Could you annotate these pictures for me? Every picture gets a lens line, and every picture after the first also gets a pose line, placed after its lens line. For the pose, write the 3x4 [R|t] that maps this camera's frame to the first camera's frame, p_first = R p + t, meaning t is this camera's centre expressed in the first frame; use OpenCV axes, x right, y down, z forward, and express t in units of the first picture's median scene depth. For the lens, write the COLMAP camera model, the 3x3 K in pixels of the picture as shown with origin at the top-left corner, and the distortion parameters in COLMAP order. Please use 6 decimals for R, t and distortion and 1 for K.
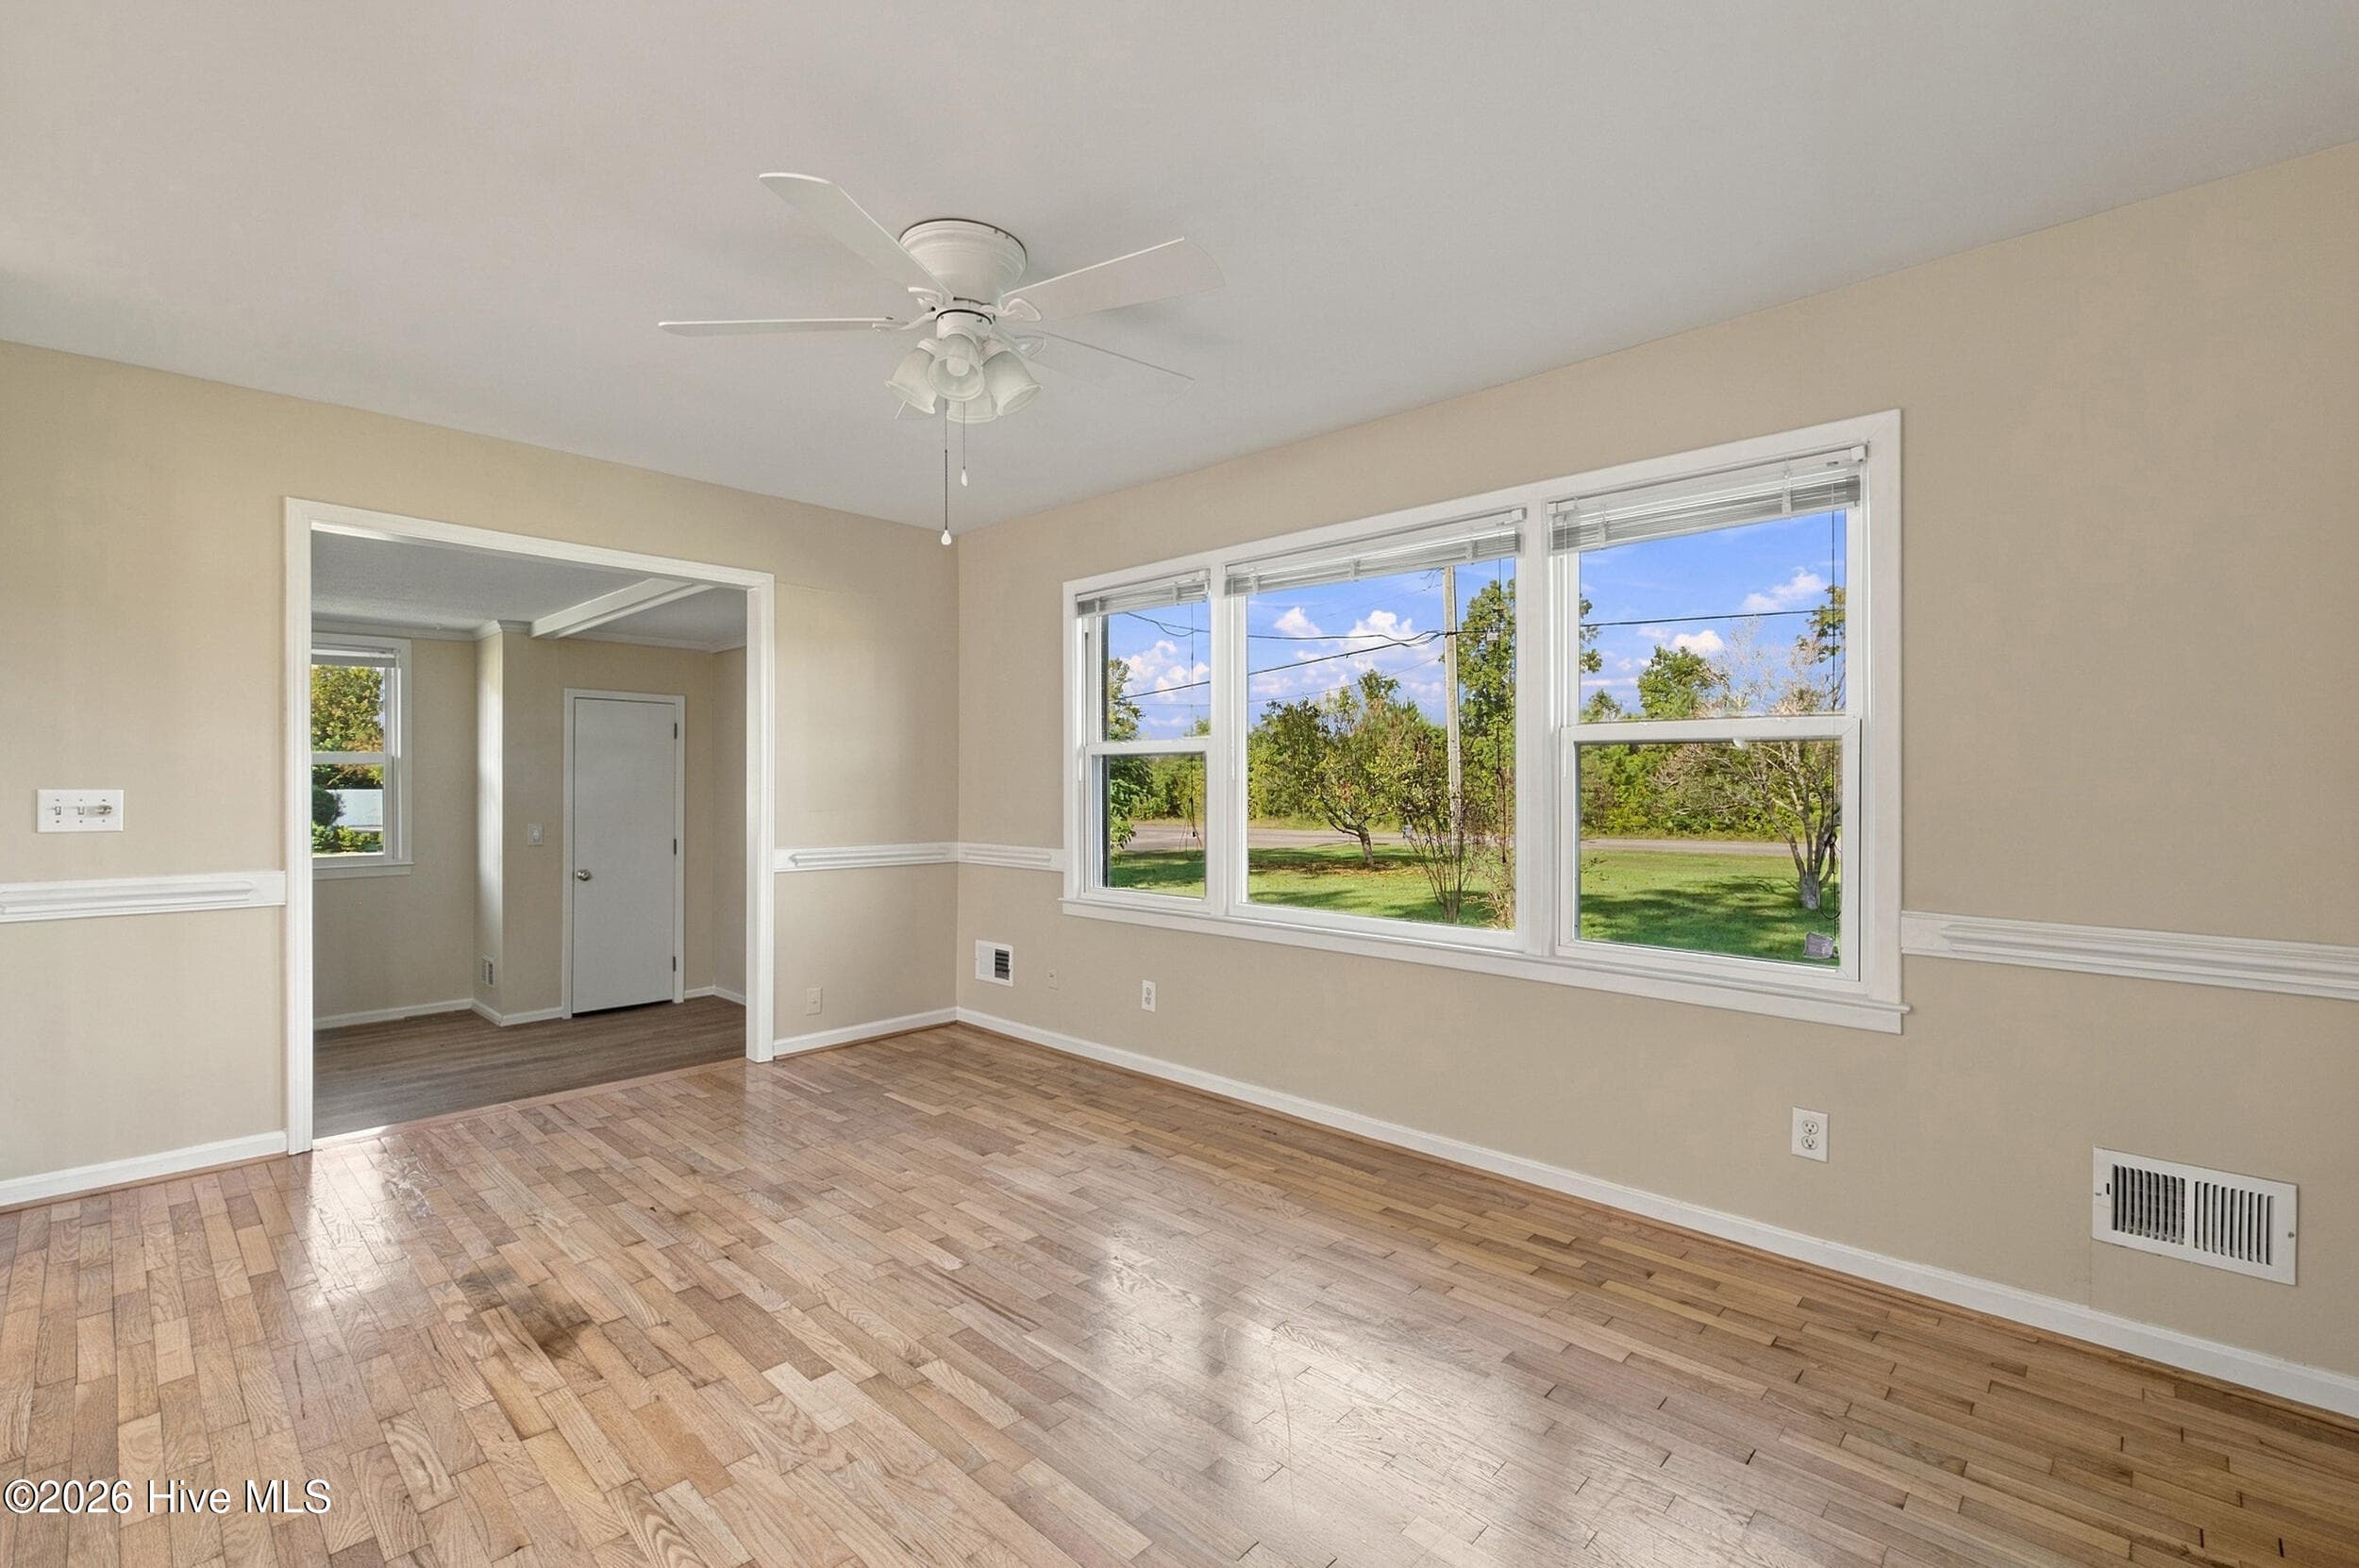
lens RADIAL K [[1017.7, 0, 1173.2], [0, 1017.7, 782.6], [0, 0, 1]] dist [-0.003381, -0.000620]
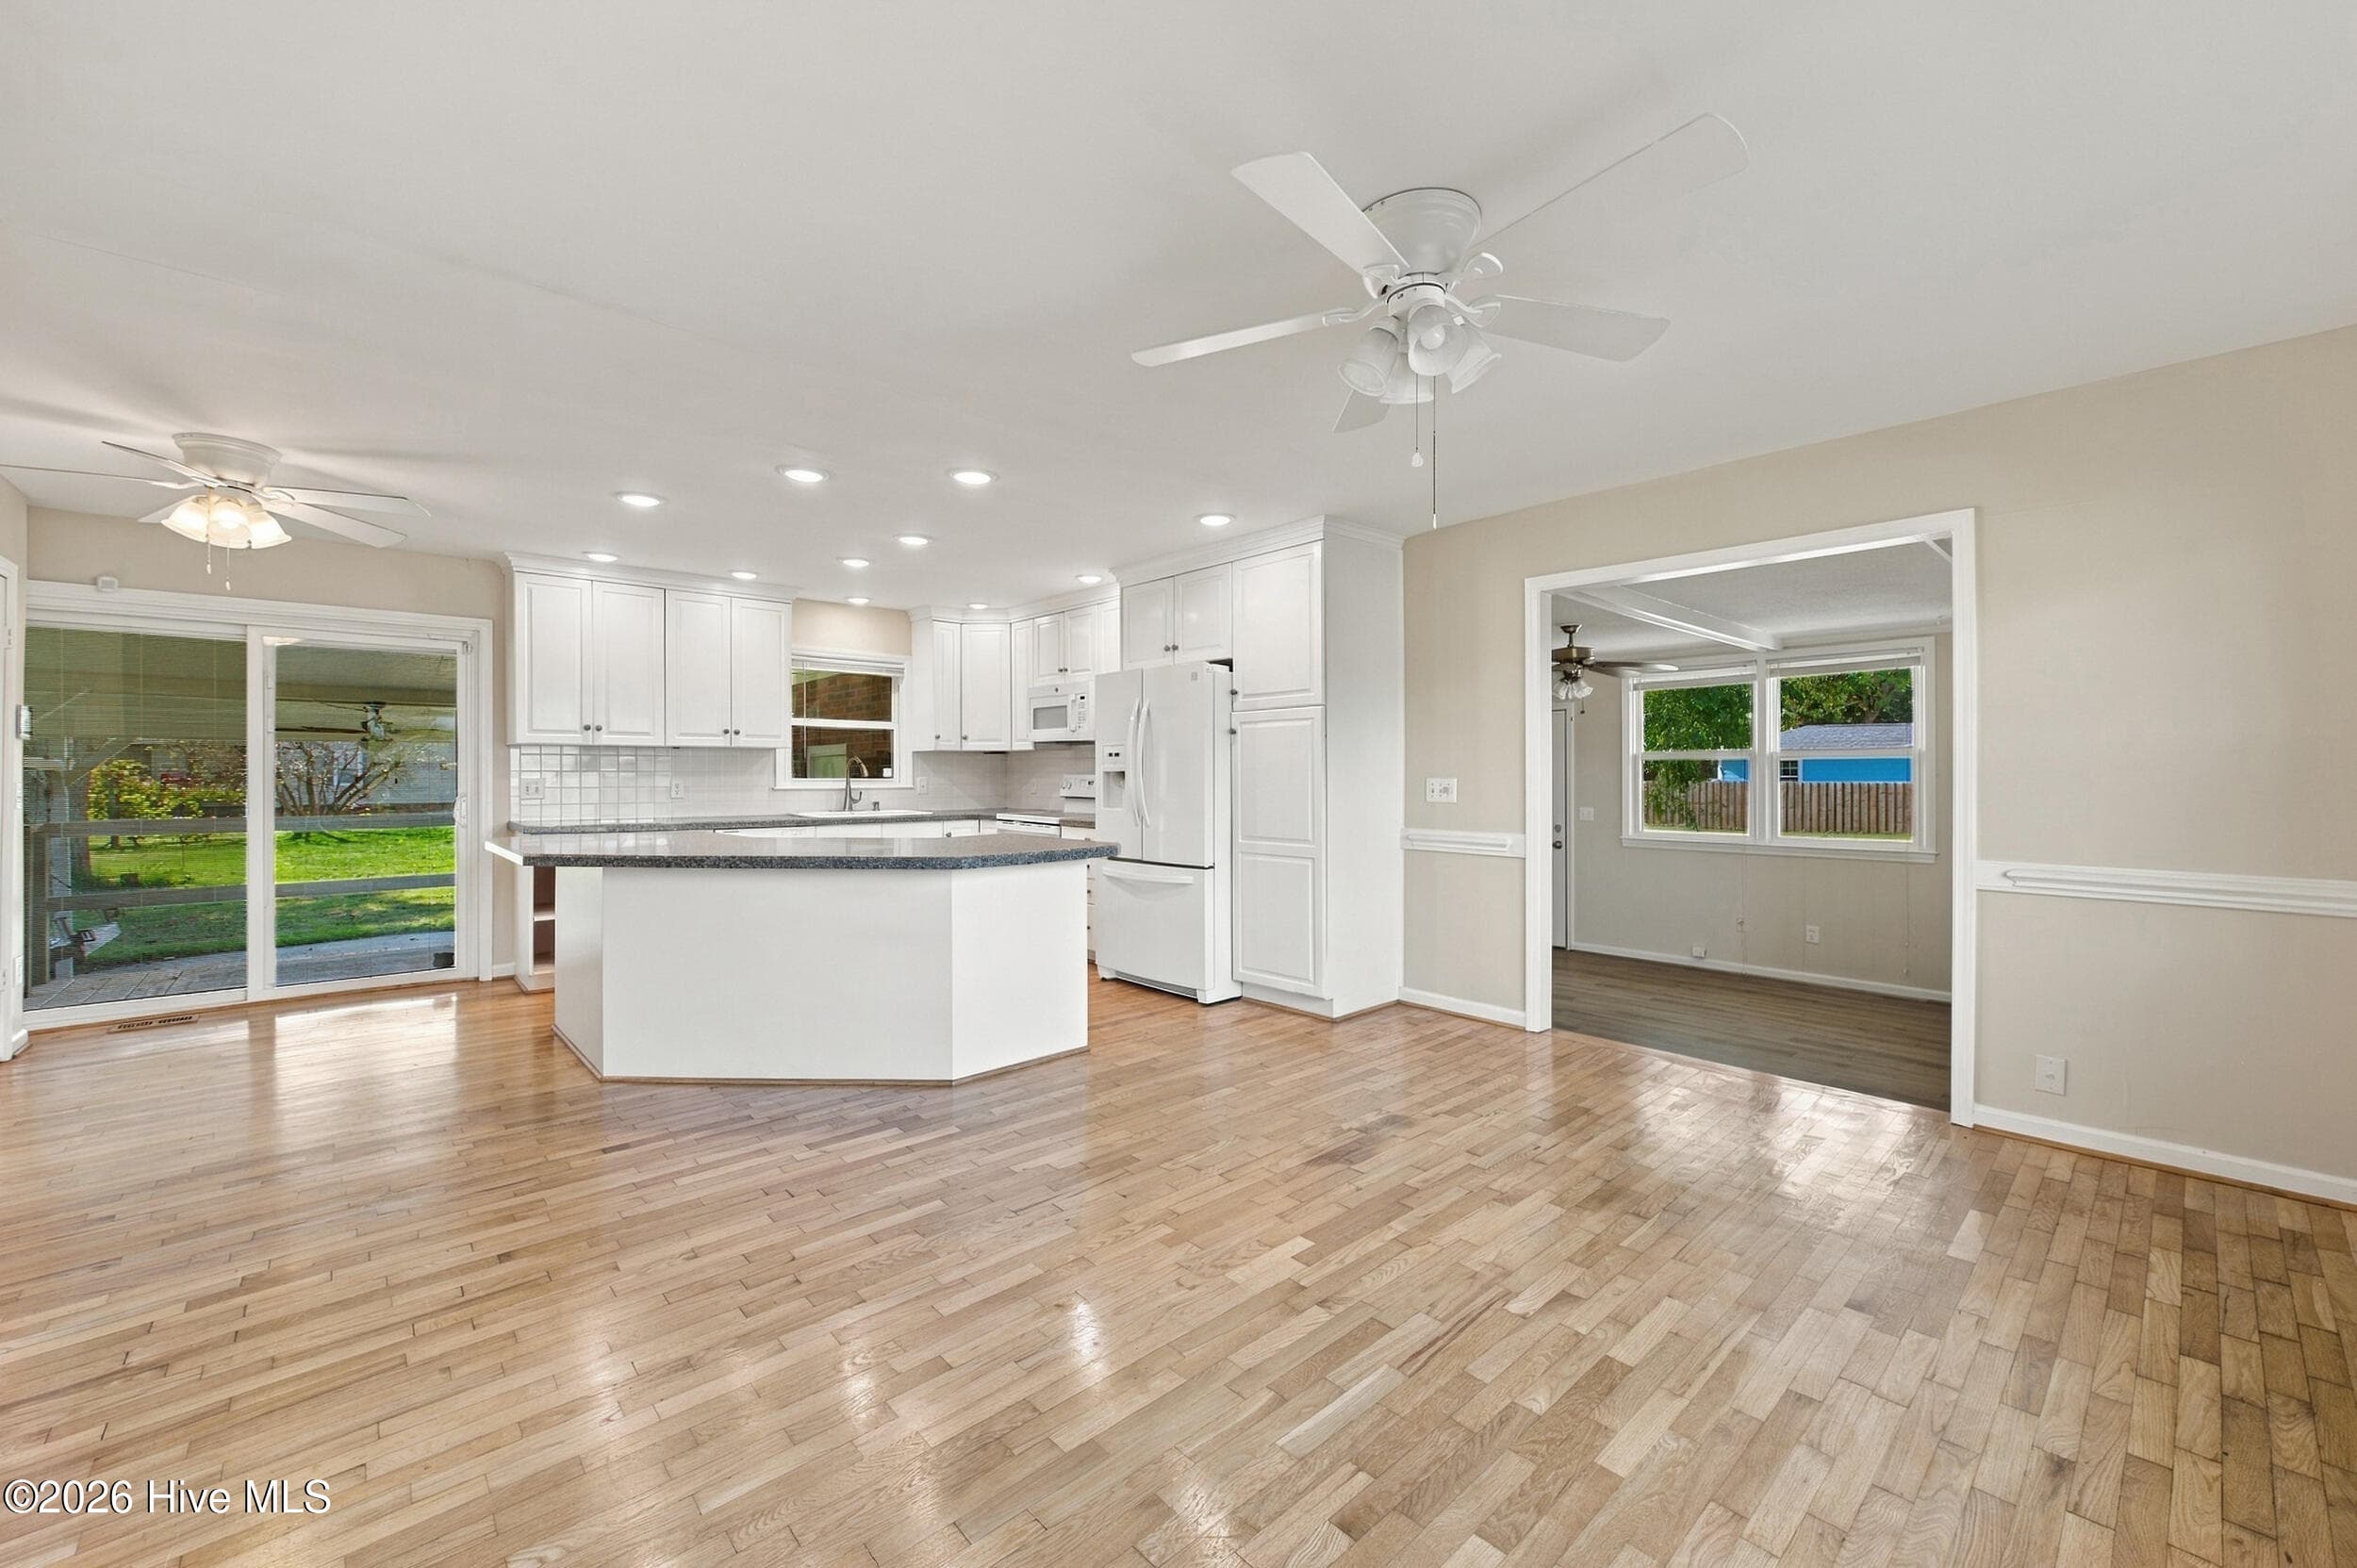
lens RADIAL K [[928.8, 0, 1181.3], [0, 928.8, 775.0], [0, 0, 1]] dist [0.000407, -0.001404]
pose [[-0.066430, 0.001891, -0.997789, 0.559202], [-0.000916, 0.999998, 0.001956, -0.001542], [0.997791, 0.001044, -0.066428, 0.672976]]
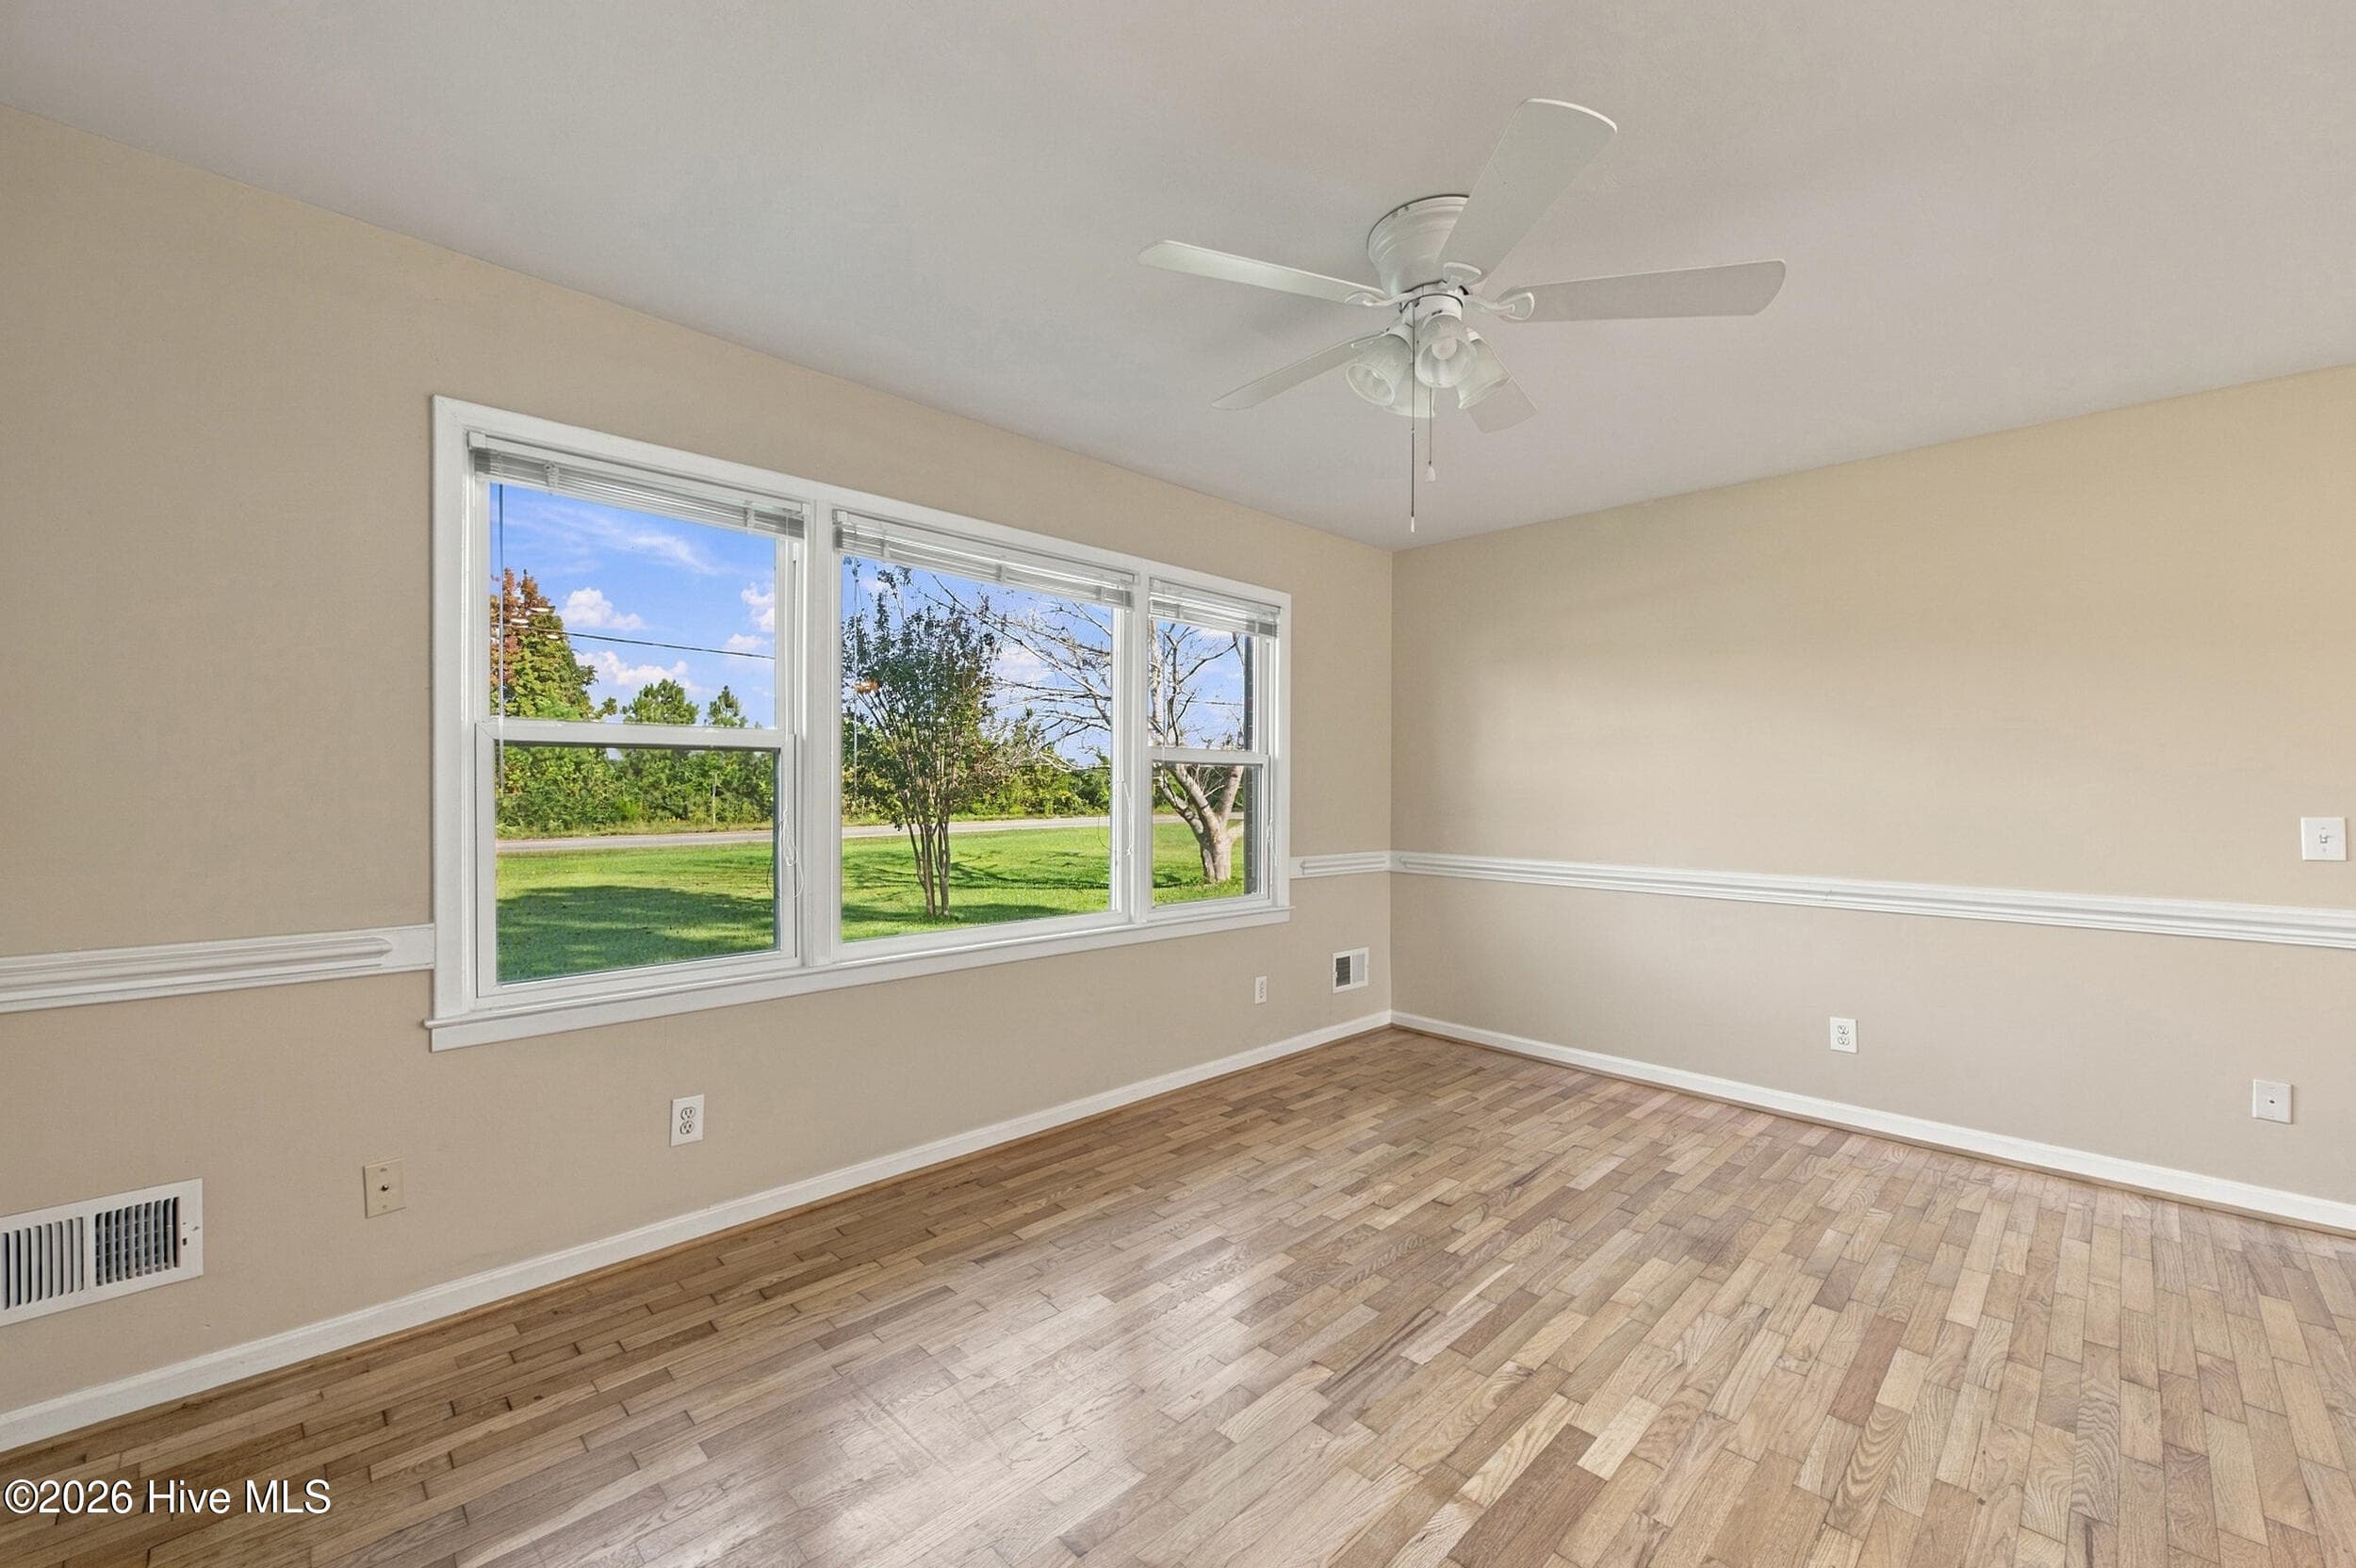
lens RADIAL K [[928.4, 0, 1169.5], [0, 928.4, 789.7], [0, 0, 1]] dist [0.000407, -0.001404]
pose [[0.040648, -0.008693, 0.999136, -0.877404], [-0.005624, 0.999944, 0.008929, -0.012049], [-0.999158, -0.005982, 0.040596, 0.975932]]
